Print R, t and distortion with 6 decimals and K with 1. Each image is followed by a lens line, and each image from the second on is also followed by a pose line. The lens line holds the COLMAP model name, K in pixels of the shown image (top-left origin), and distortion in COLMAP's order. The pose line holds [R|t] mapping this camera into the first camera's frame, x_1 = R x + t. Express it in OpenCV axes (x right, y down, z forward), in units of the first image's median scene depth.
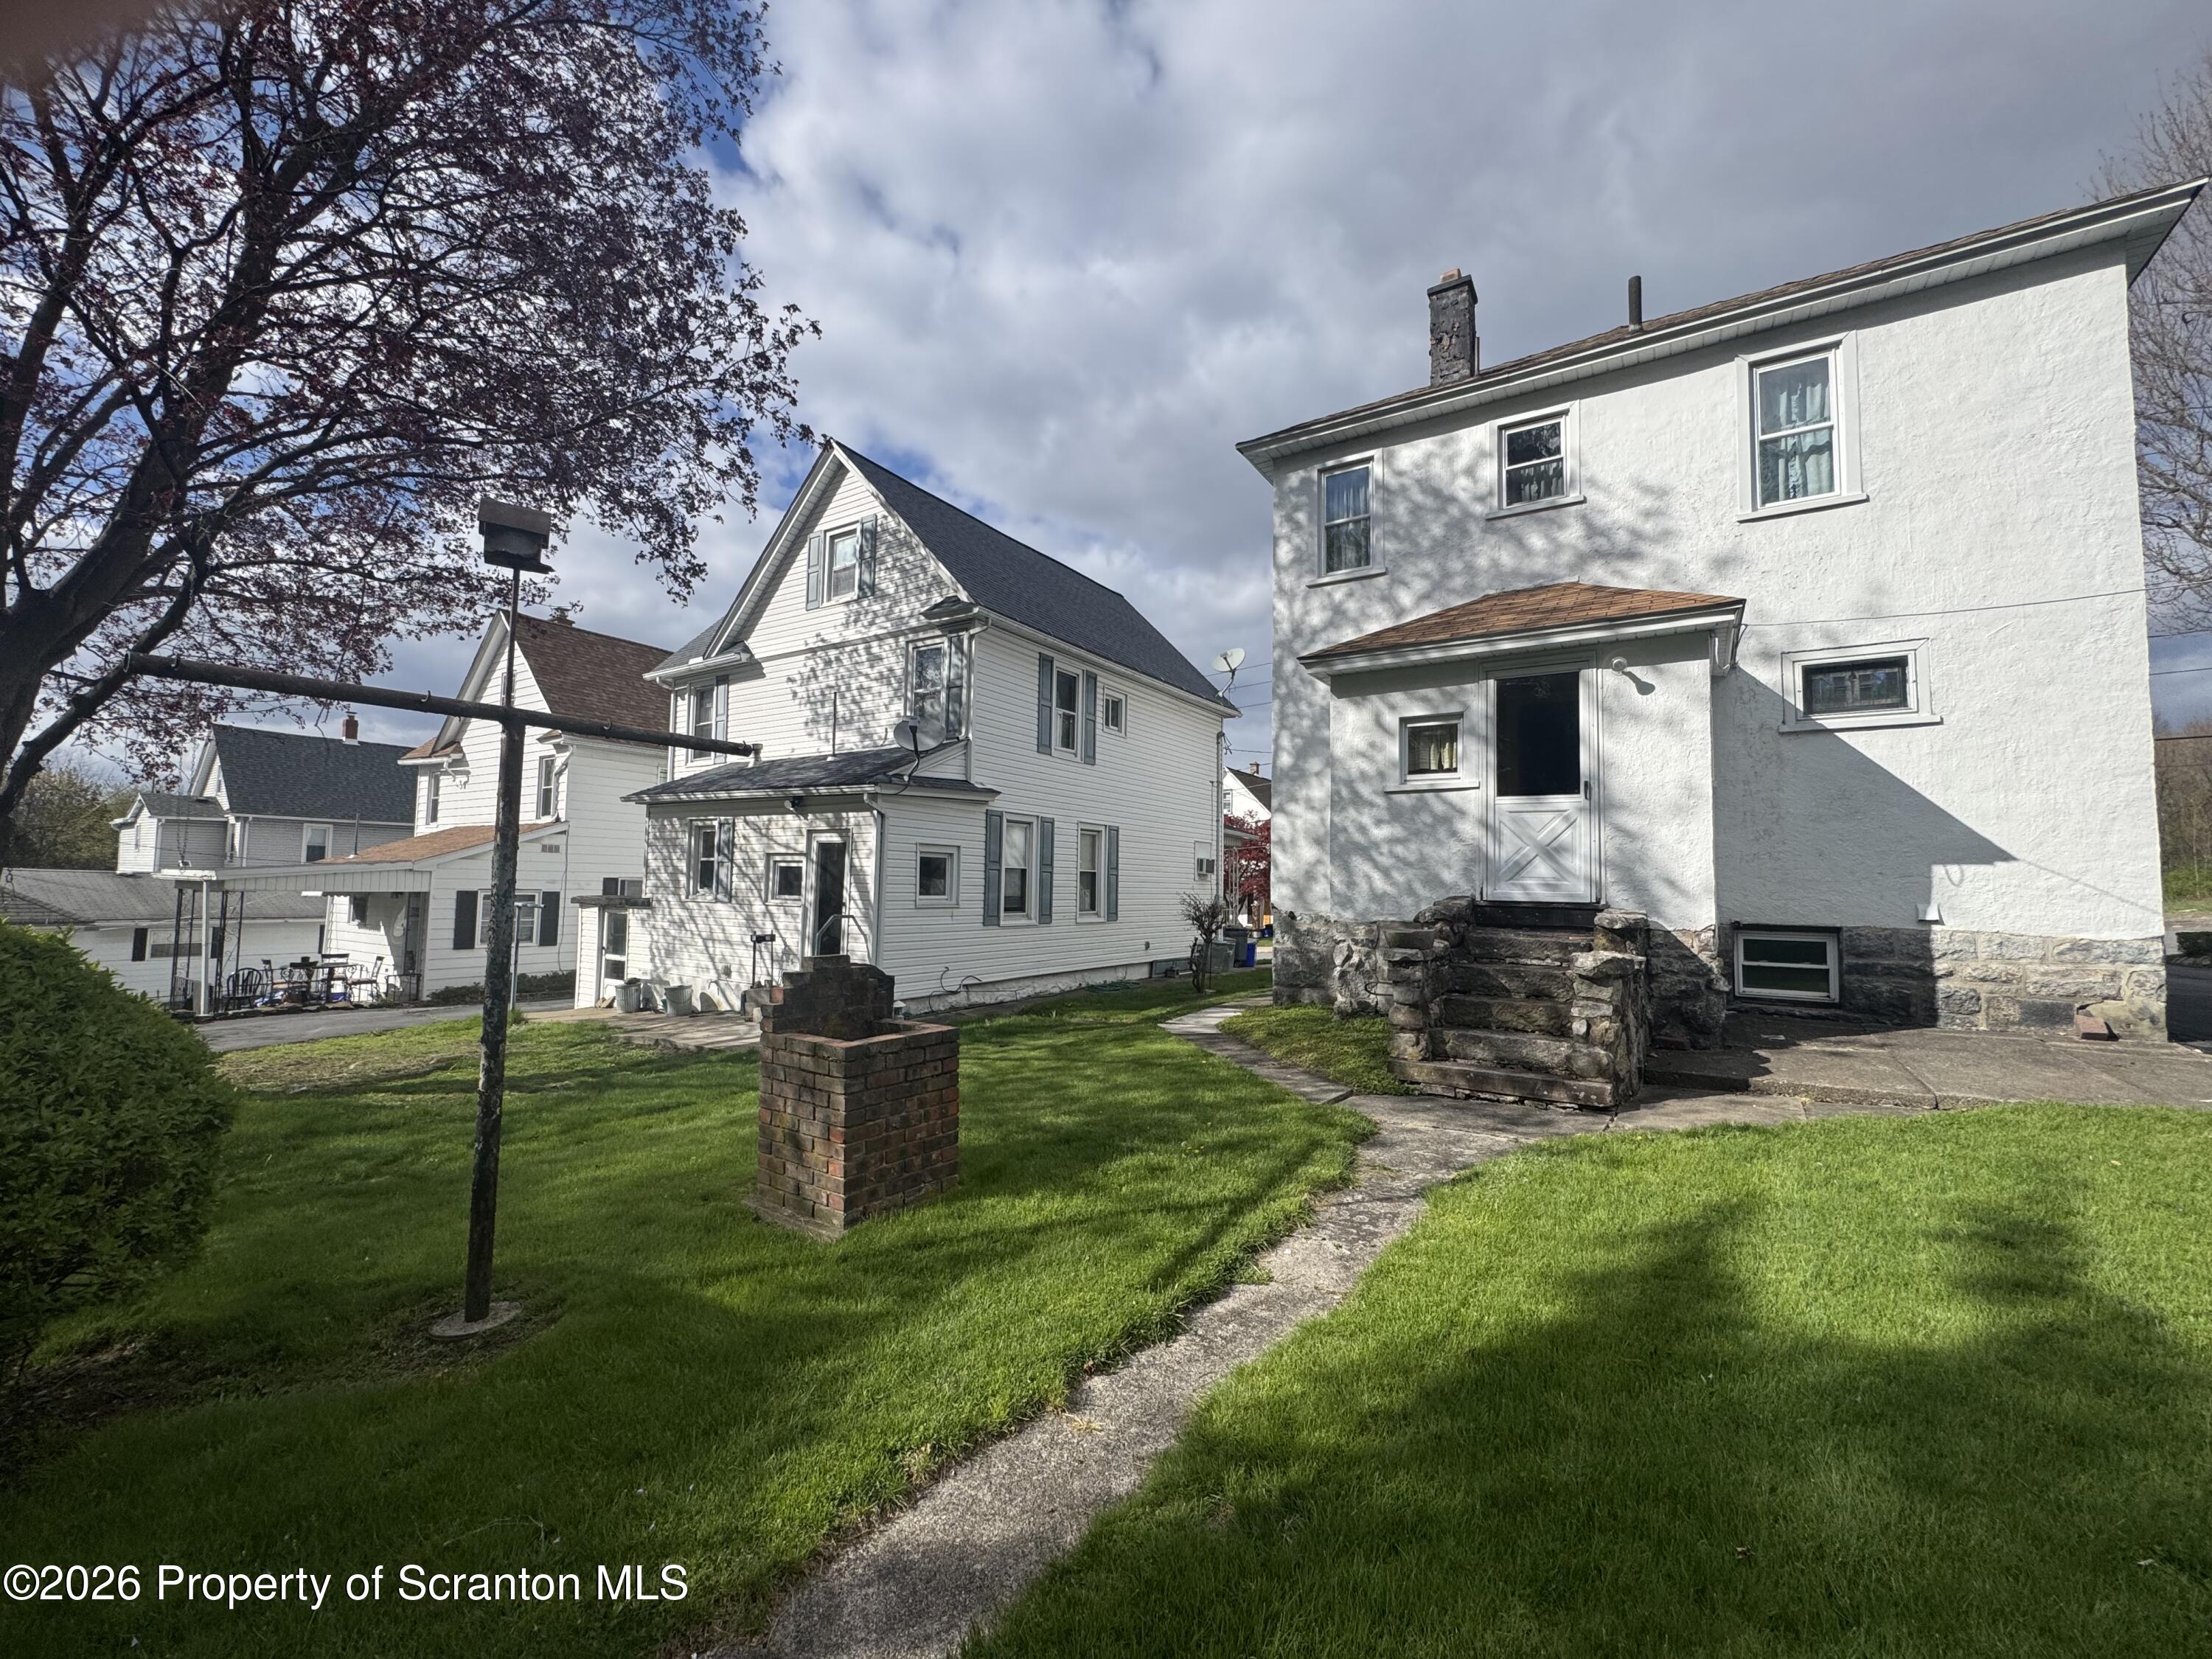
lens RADIAL K [[863.5, 0, 1114.2], [0, 863.5, 824.5], [0, 0, 1]] dist [-0.003320, -0.000189]
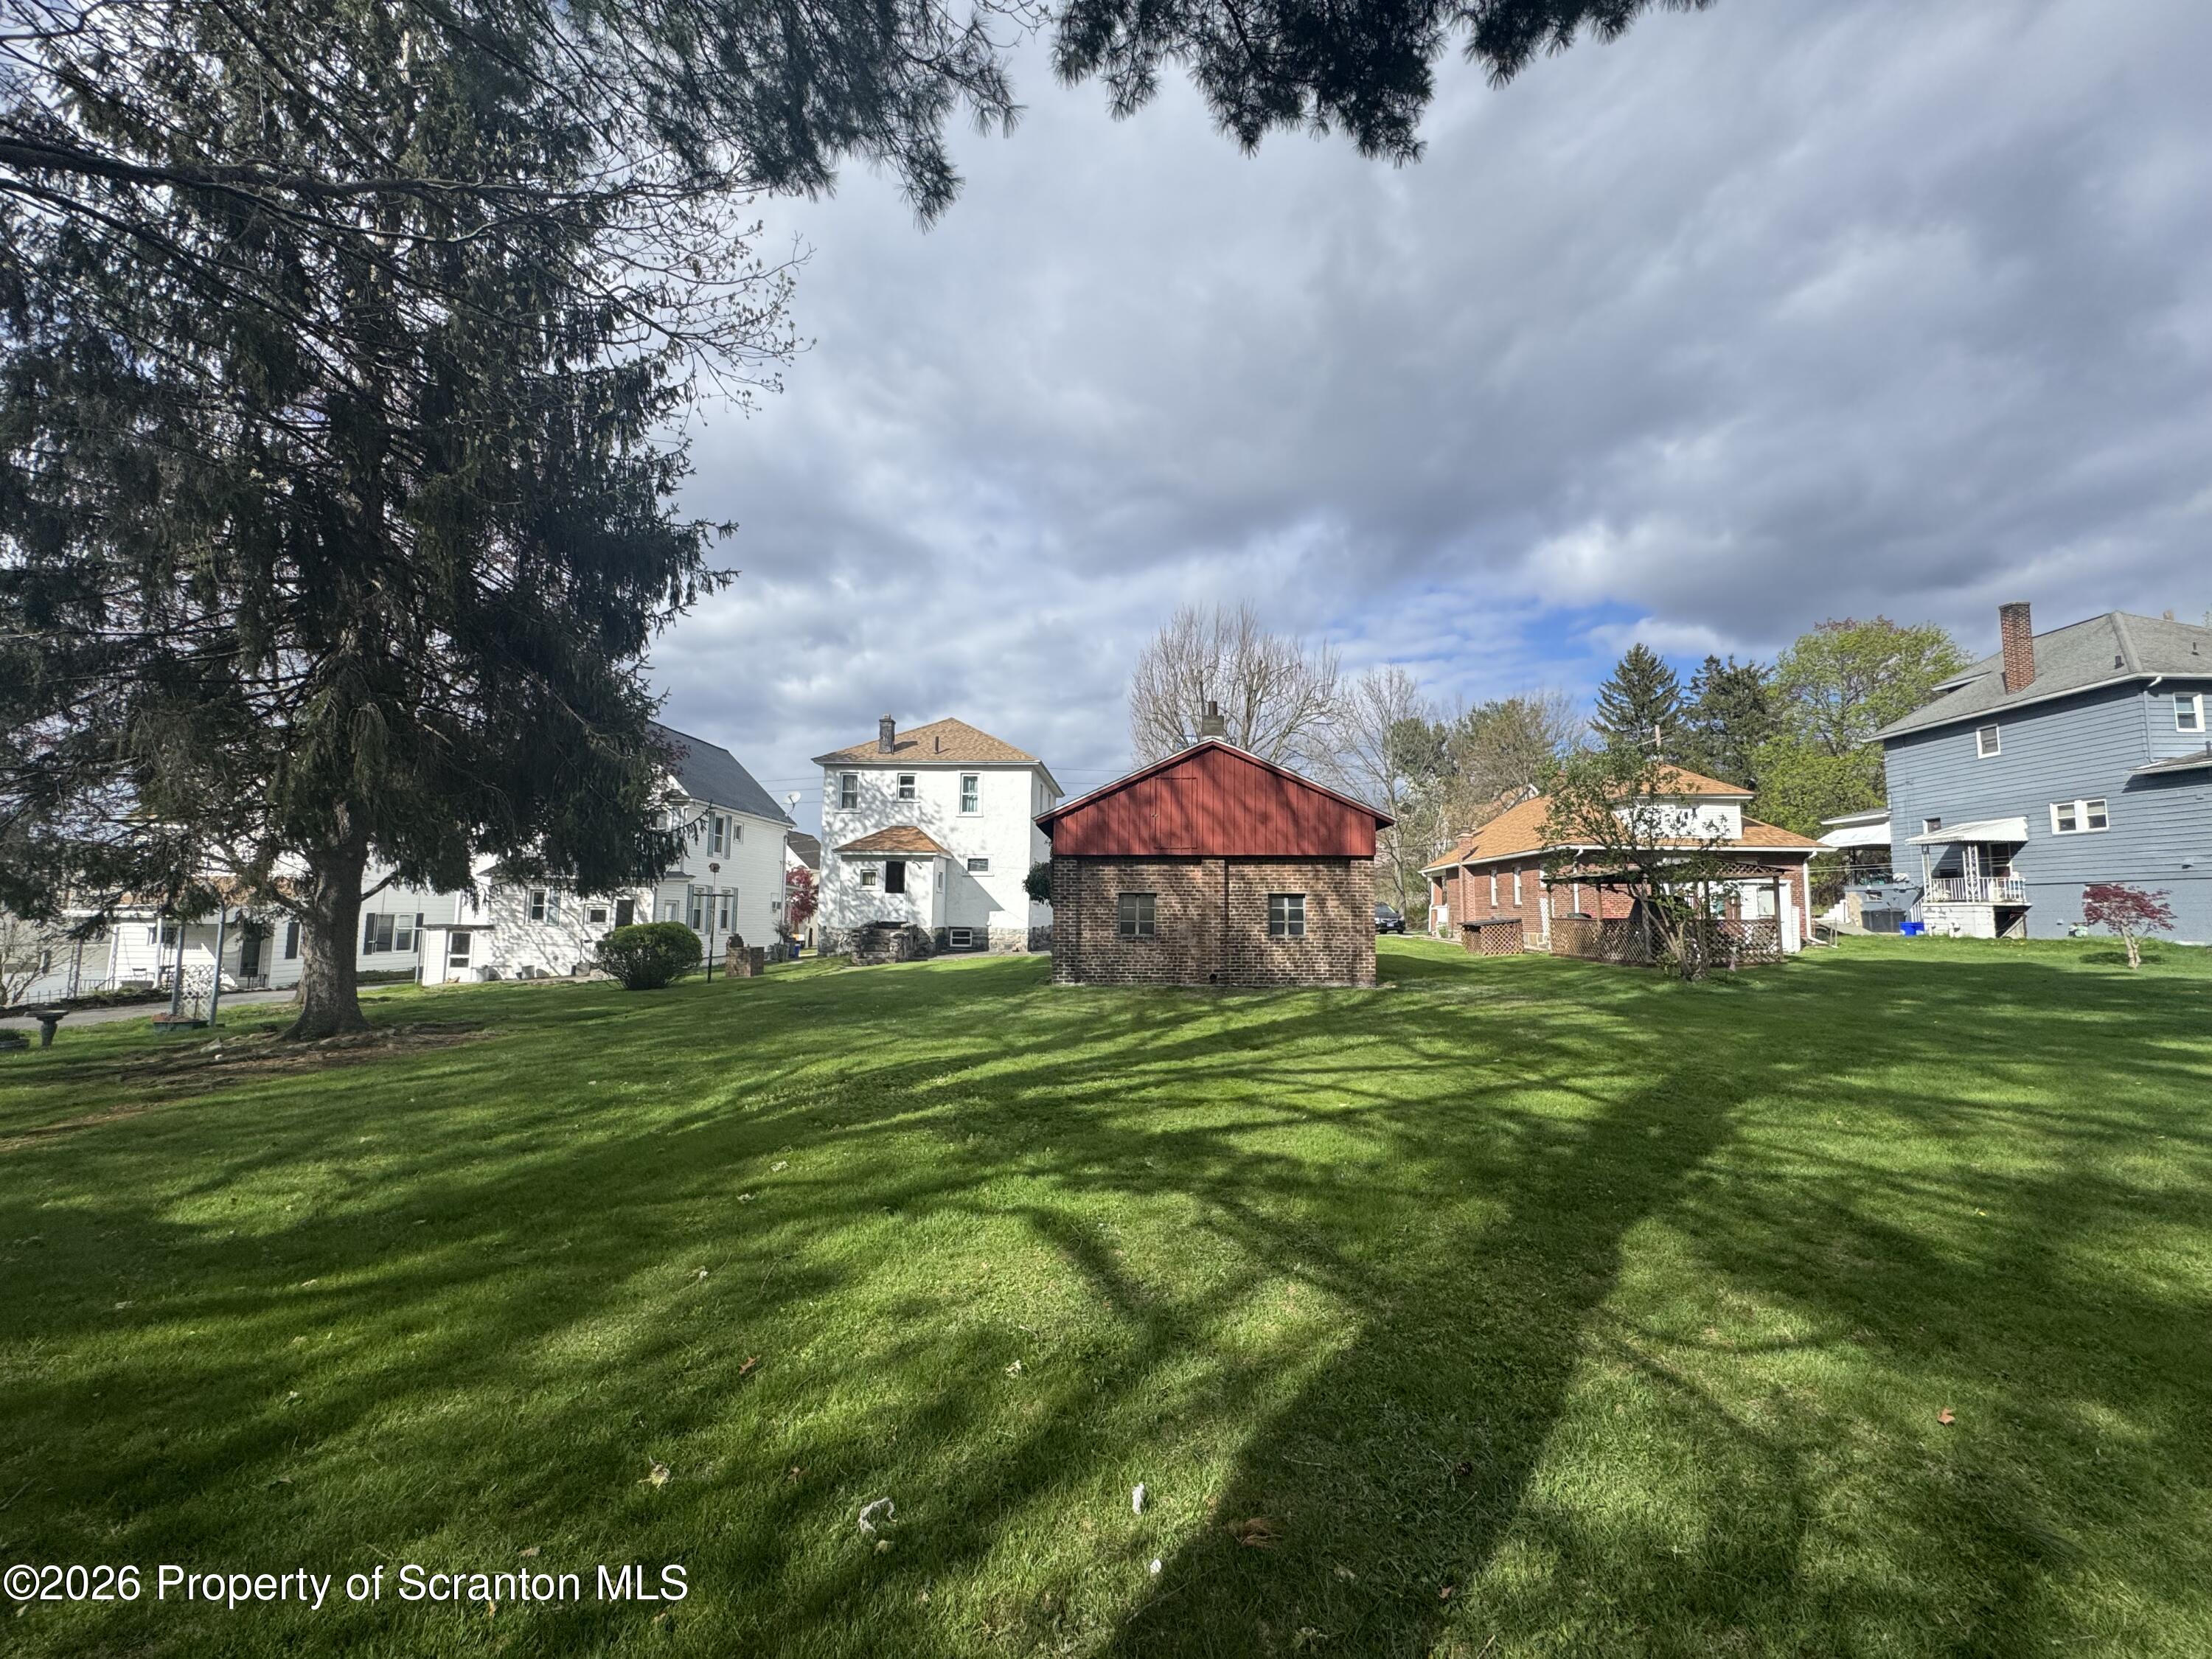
lens RADIAL K [[896.7, 0, 1103.4], [0, 896.7, 824.2], [0, 0, 1]] dist [-0.002002, 0.000383]
pose [[0.866643, 0.042549, 0.497111, -0.533510], [-0.031883, 0.999043, -0.029927, -0.194426], [-0.497909, 0.010086, 0.867170, -2.245522]]
